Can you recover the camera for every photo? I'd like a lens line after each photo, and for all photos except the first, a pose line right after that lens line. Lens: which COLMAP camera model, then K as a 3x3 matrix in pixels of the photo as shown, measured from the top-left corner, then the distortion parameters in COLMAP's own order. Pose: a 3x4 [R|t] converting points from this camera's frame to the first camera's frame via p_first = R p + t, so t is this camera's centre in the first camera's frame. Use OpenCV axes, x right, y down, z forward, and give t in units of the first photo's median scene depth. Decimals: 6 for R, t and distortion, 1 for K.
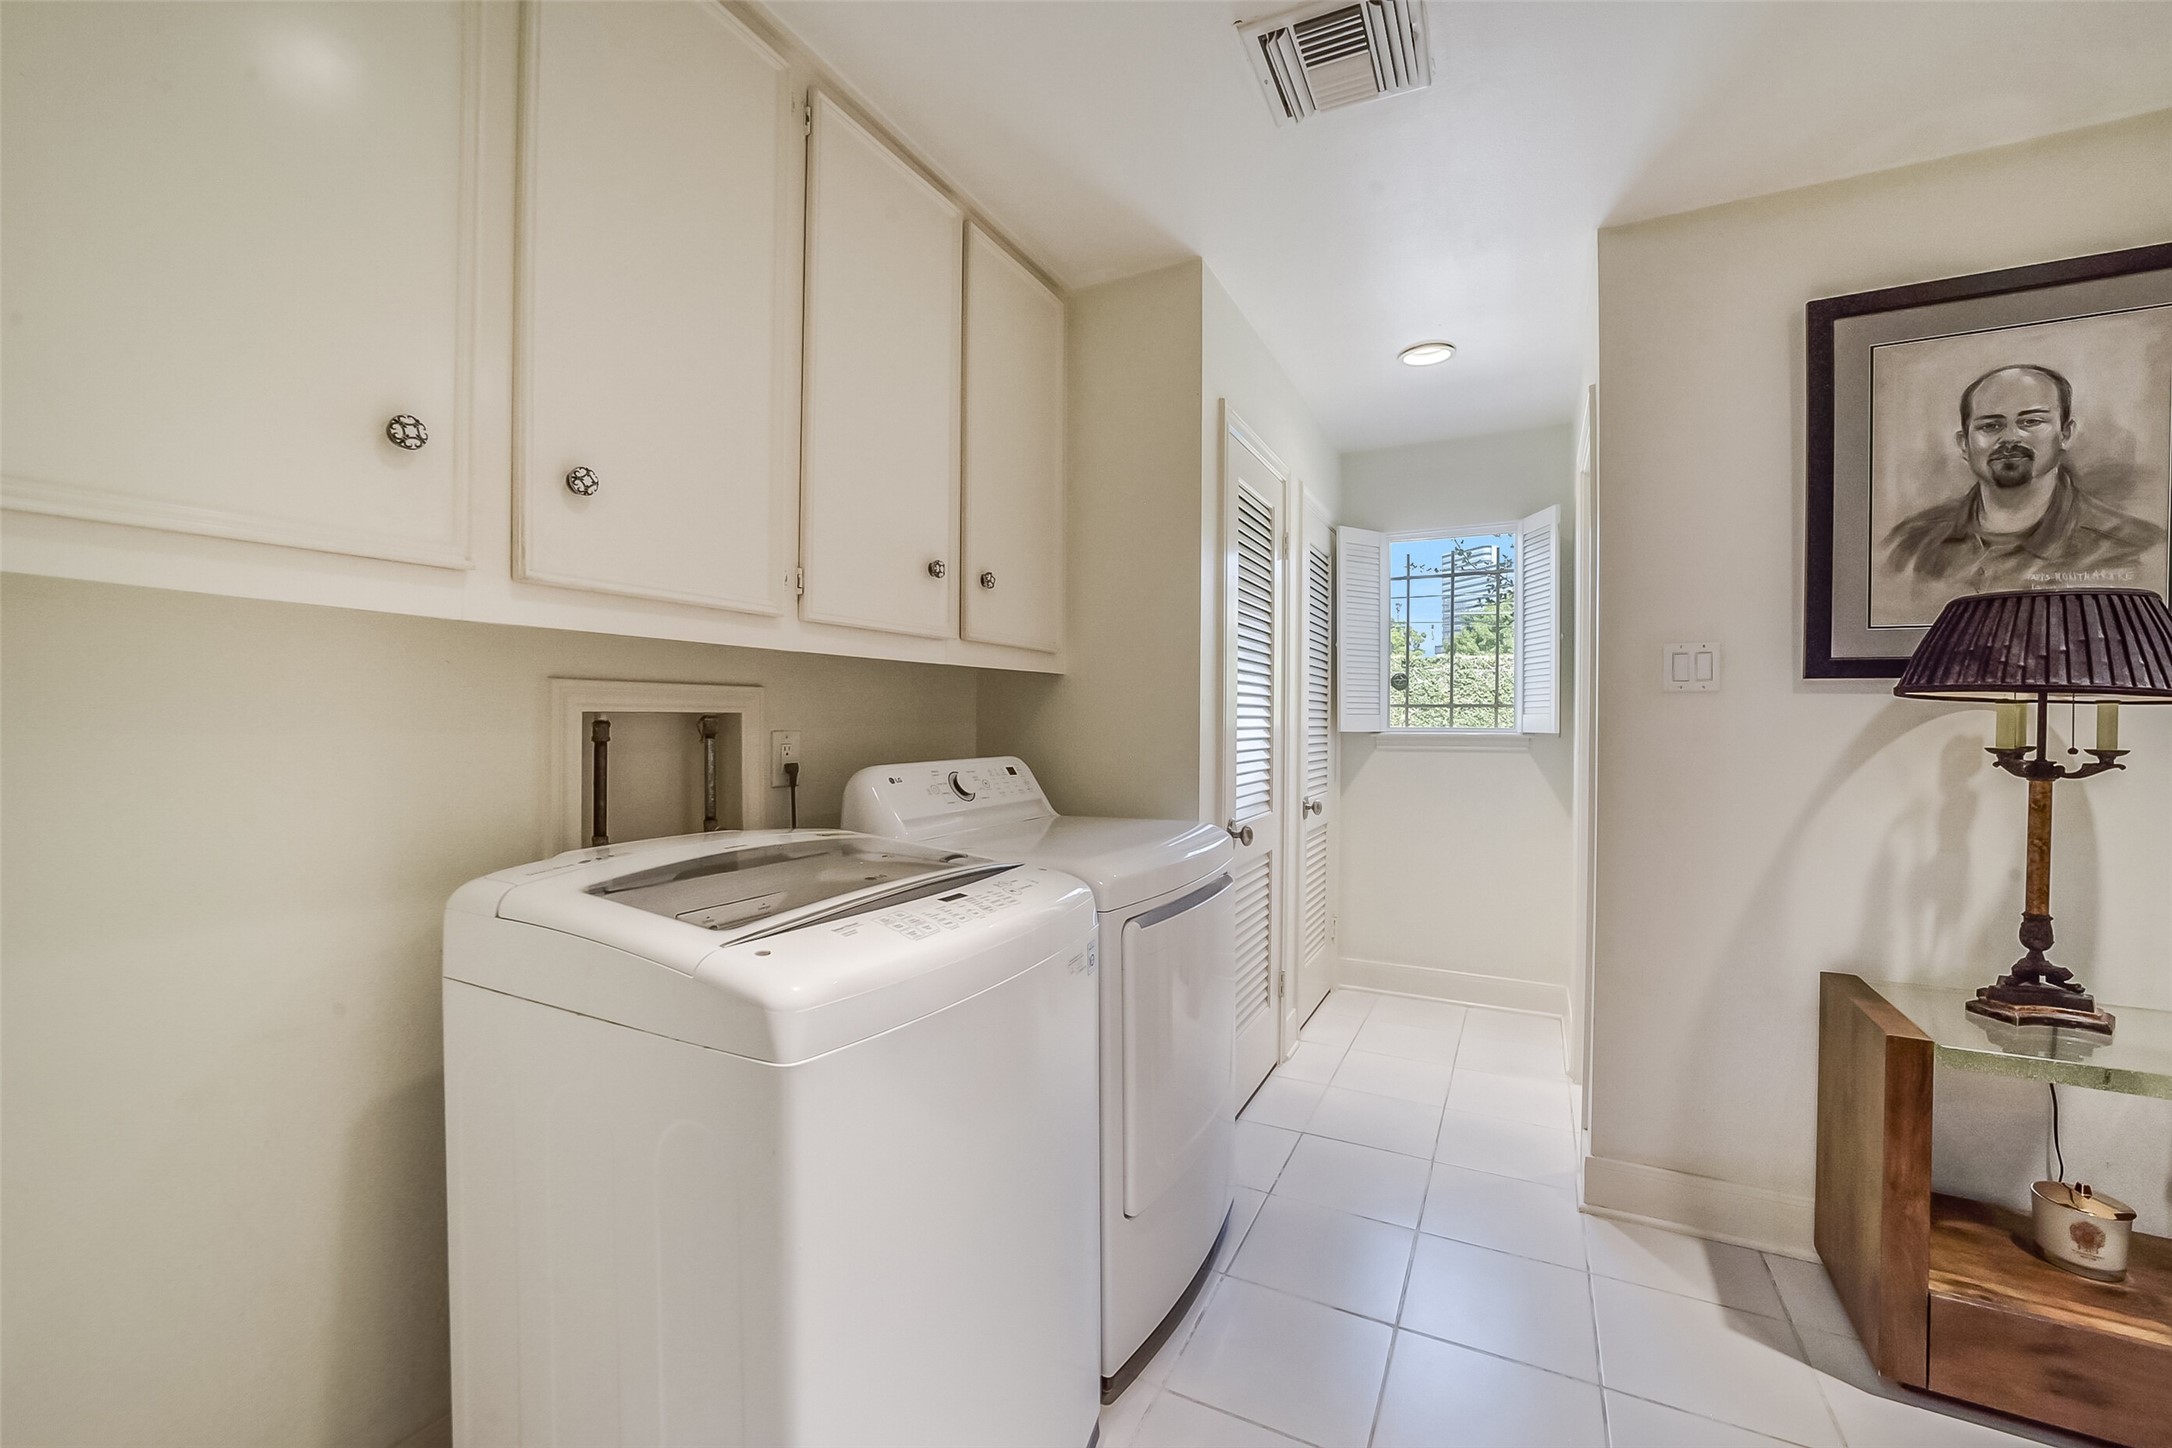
lens RADIAL K [[855.9, 0, 1093.4], [0, 855.9, 729.6], [0, 0, 1]] dist [-0.034512, 0.008673]
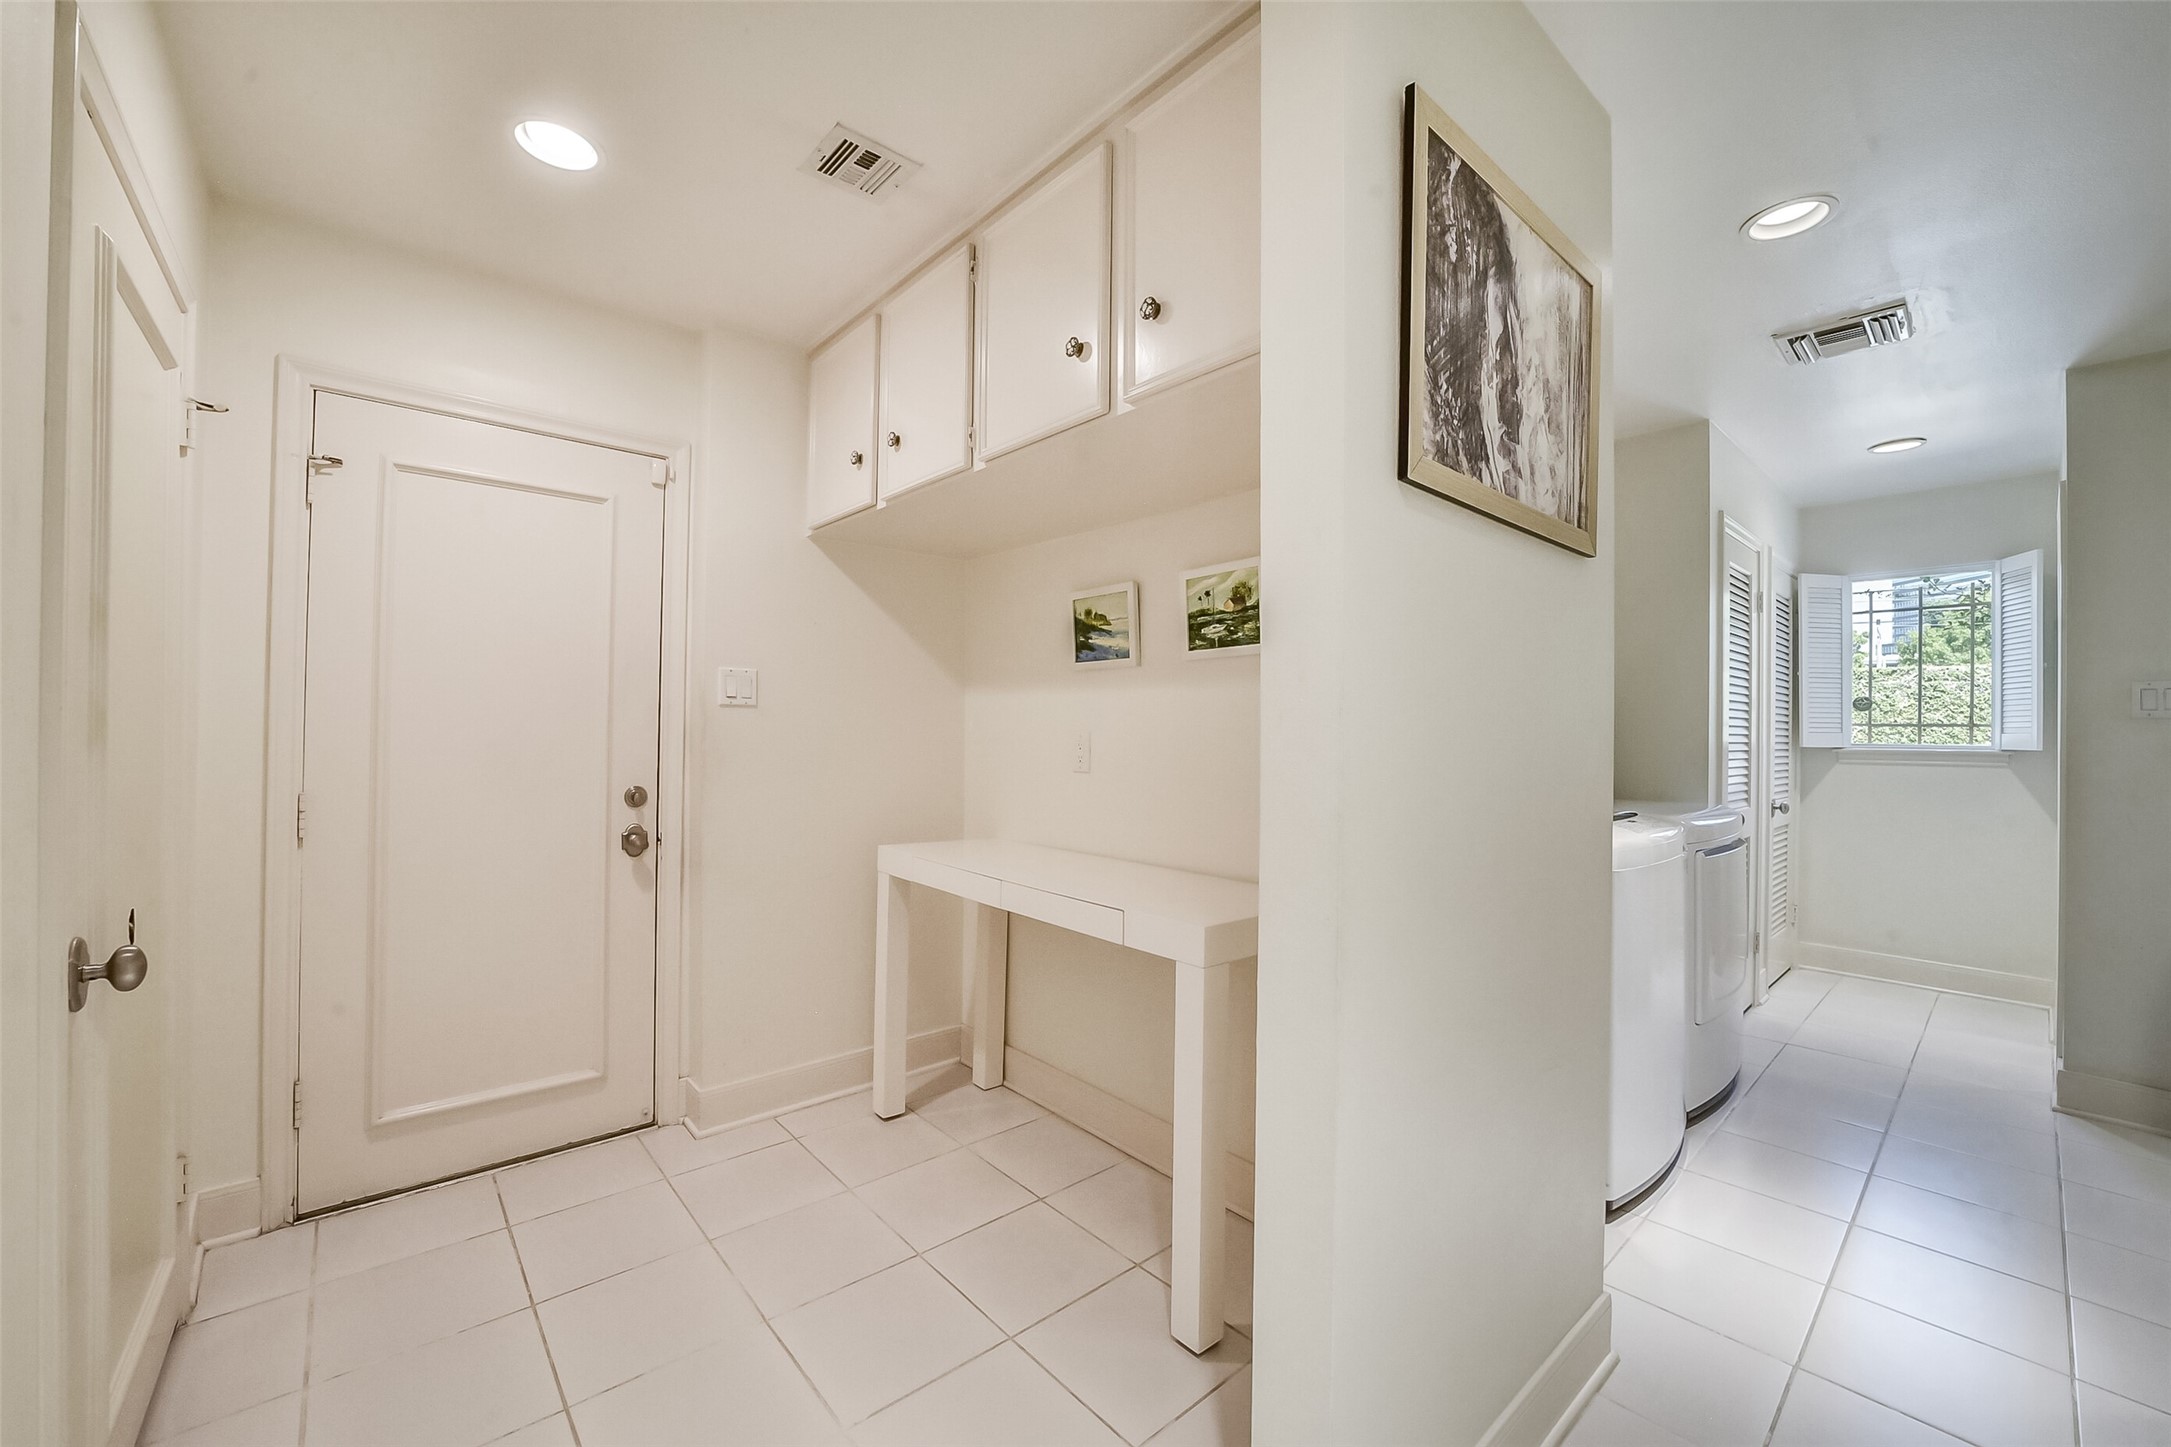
lens RADIAL K [[855.6, 0, 1092.9], [0, 855.6, 729.1], [0, 0, 1]] dist [-0.034512, 0.008673]
pose [[0.930411, 0.003796, -0.366497, -0.219560], [-0.009956, 0.999839, -0.014917, 0.005235], [0.366382, 0.017528, 0.930300, -0.485174]]
